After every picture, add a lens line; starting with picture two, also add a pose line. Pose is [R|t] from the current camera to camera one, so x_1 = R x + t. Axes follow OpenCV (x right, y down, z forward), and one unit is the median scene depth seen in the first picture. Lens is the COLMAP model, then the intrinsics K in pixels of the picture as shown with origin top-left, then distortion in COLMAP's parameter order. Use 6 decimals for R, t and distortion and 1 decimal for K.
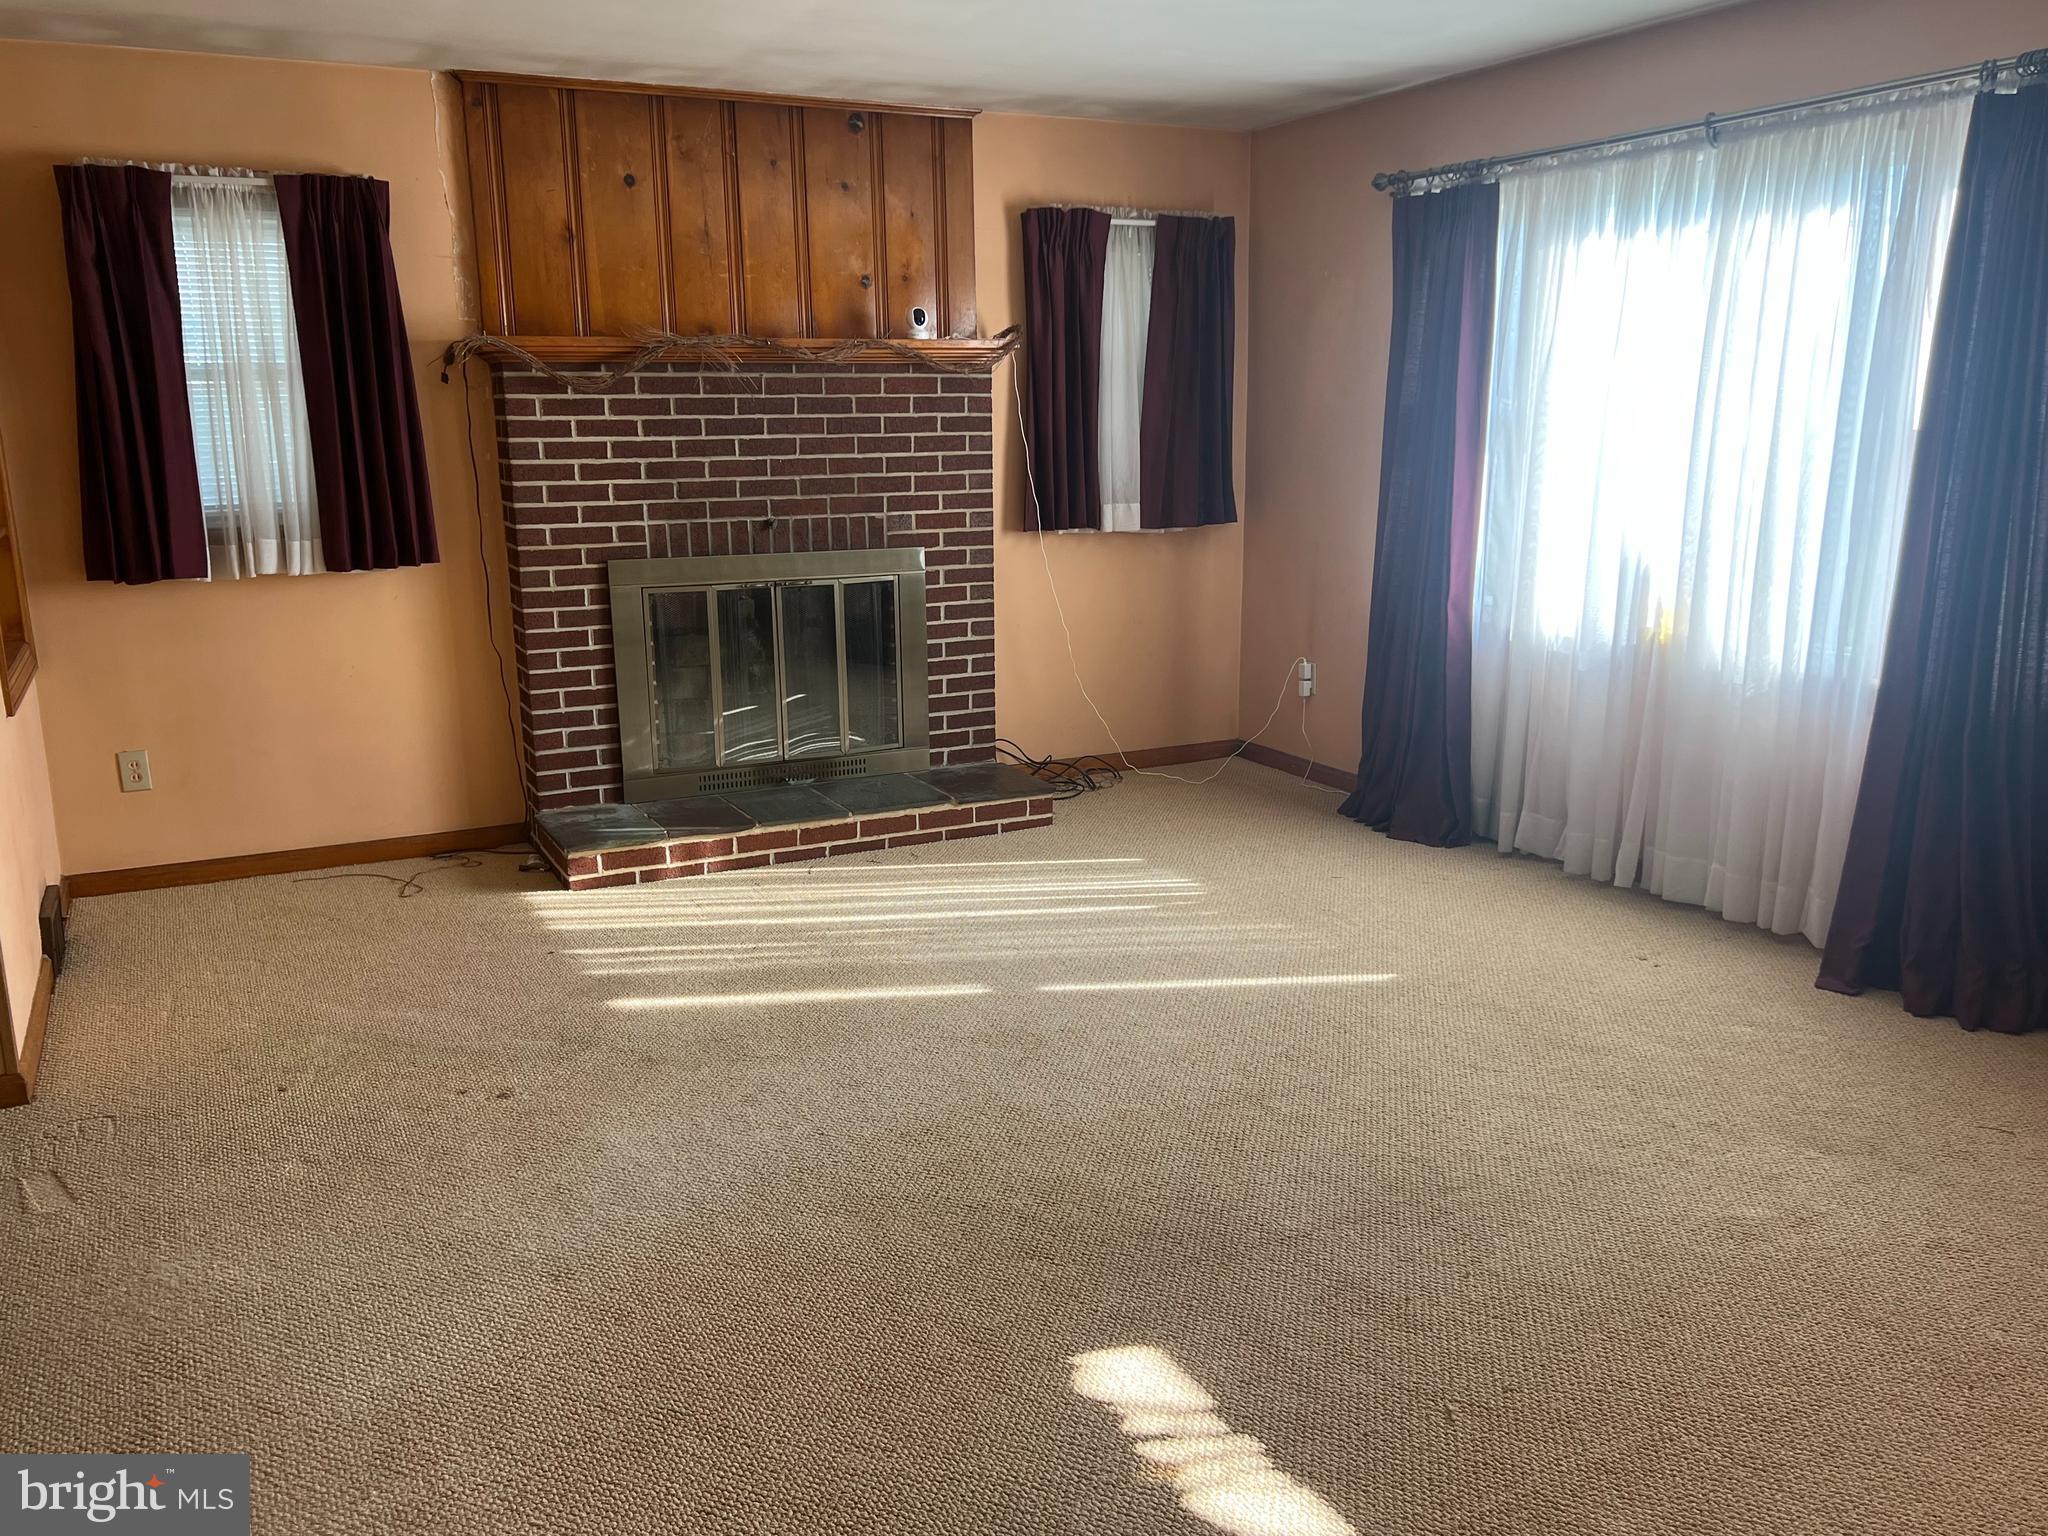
lens RADIAL K [[1636.3, 0, 1023.1], [0, 1636.3, 787.6], [0, 0, 1]] dist [0.032923, -0.031824]
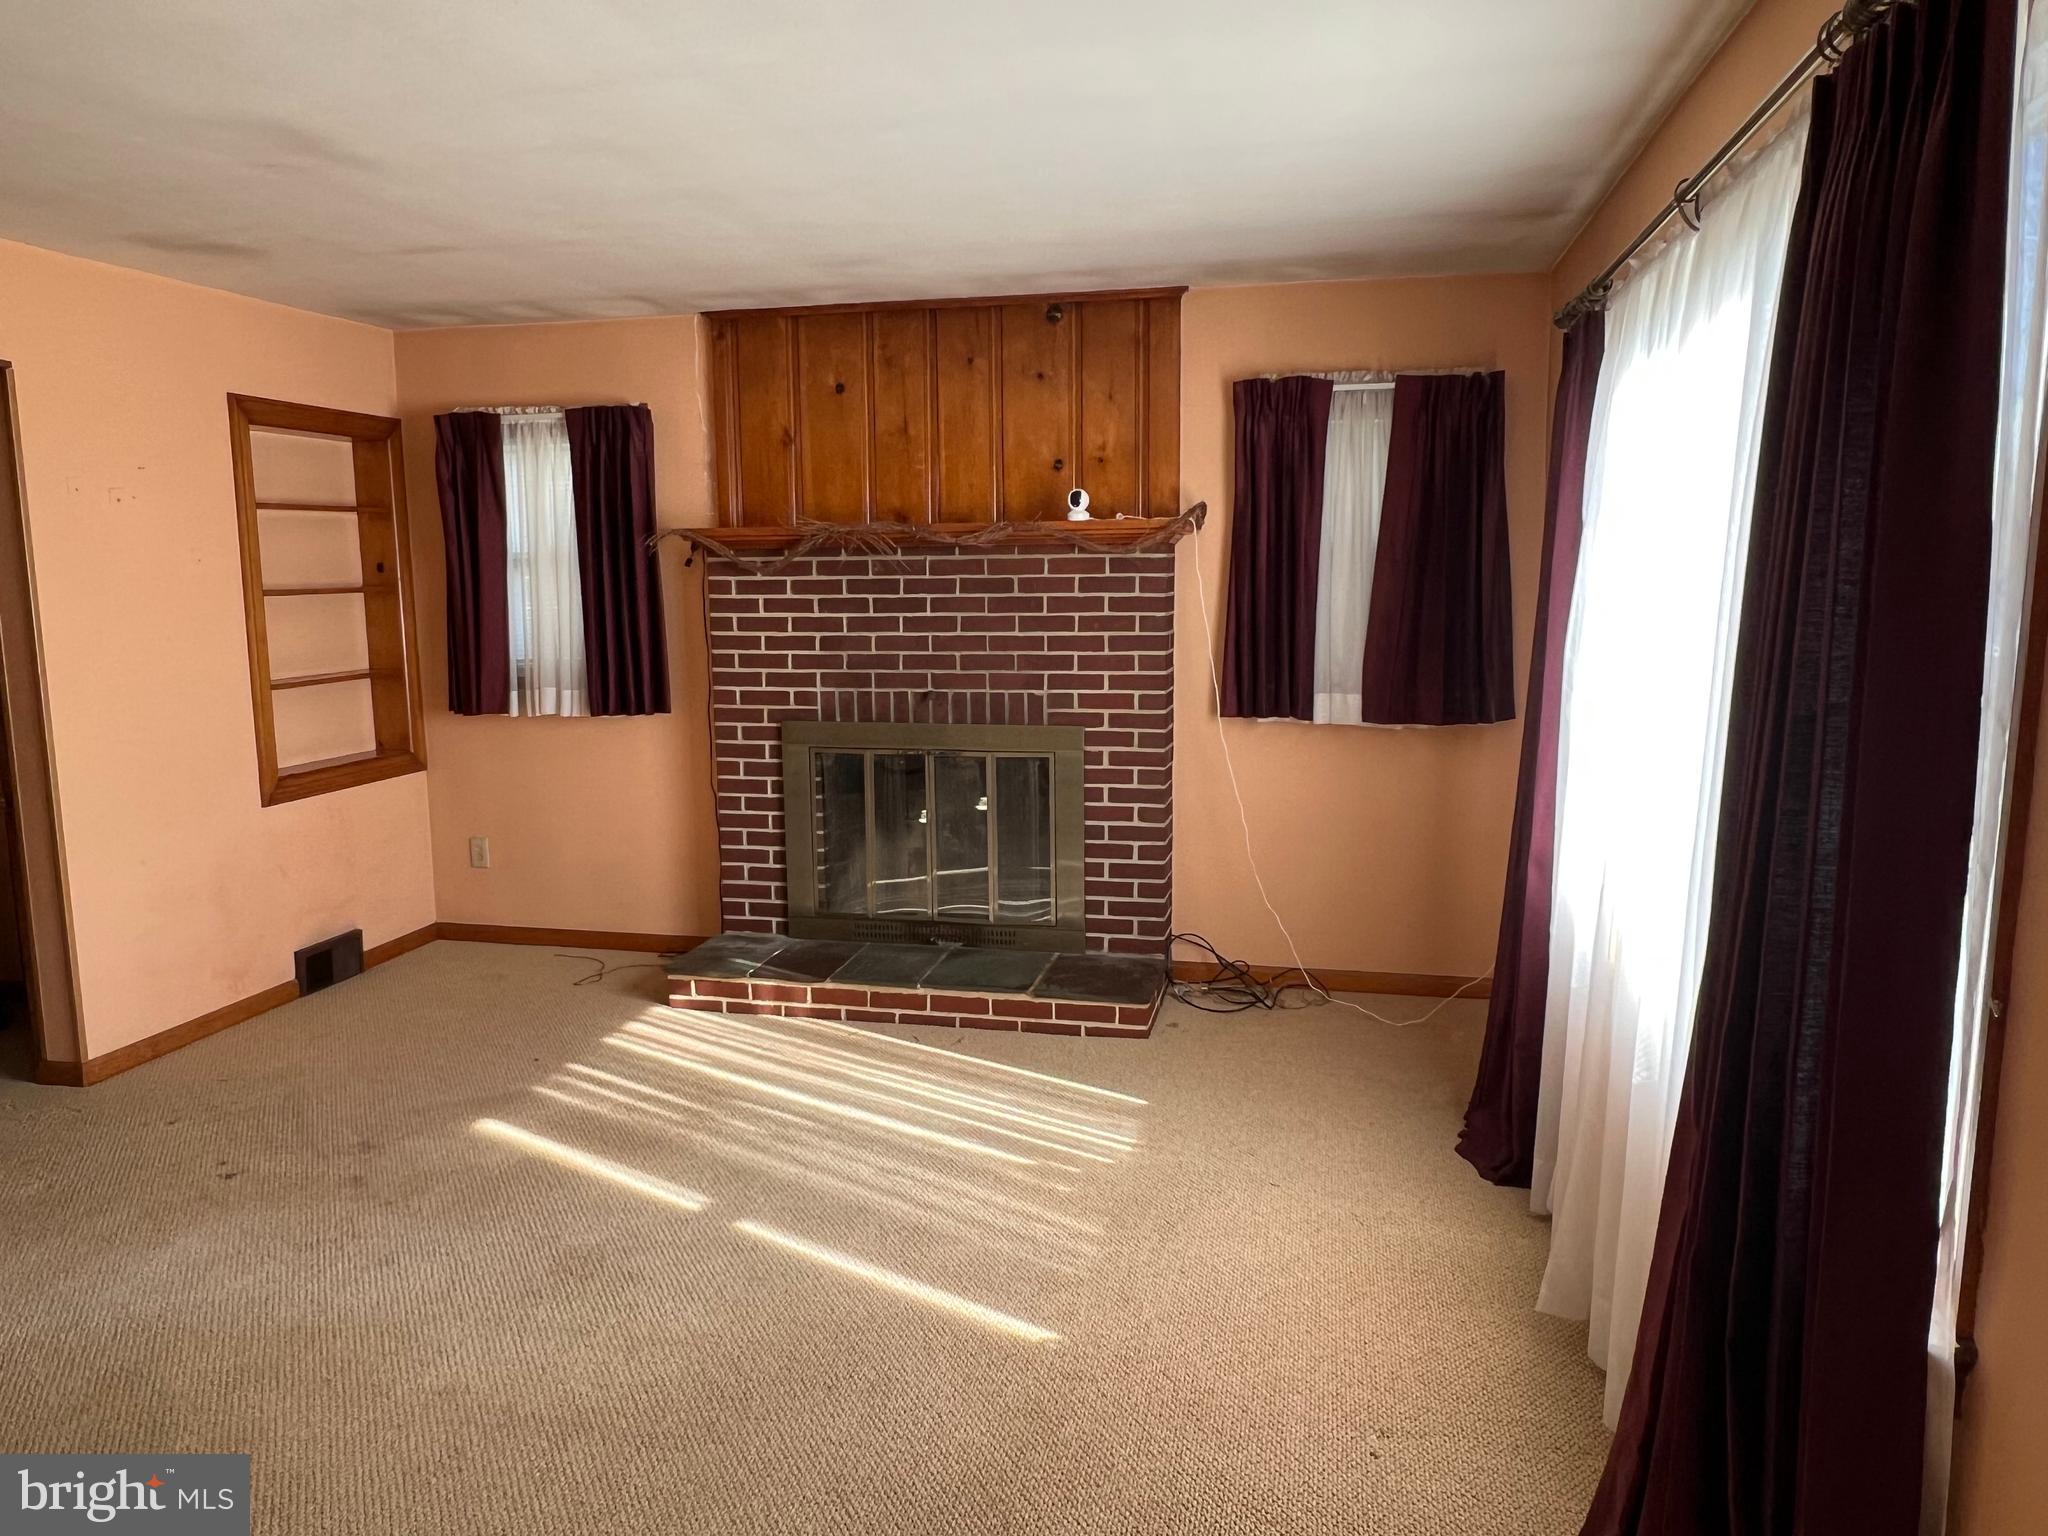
lens RADIAL K [[1409.5, 0, 1023.1], [0, 1409.5, 757.8], [0, 0, 1]] dist [-0.003072, -0.000967]
pose [[0.777728, 0.088790, -0.622298, 0.470812], [-0.140938, 0.989401, -0.034971, -0.101393], [0.612597, 0.114903, 0.781998, 0.345294]]
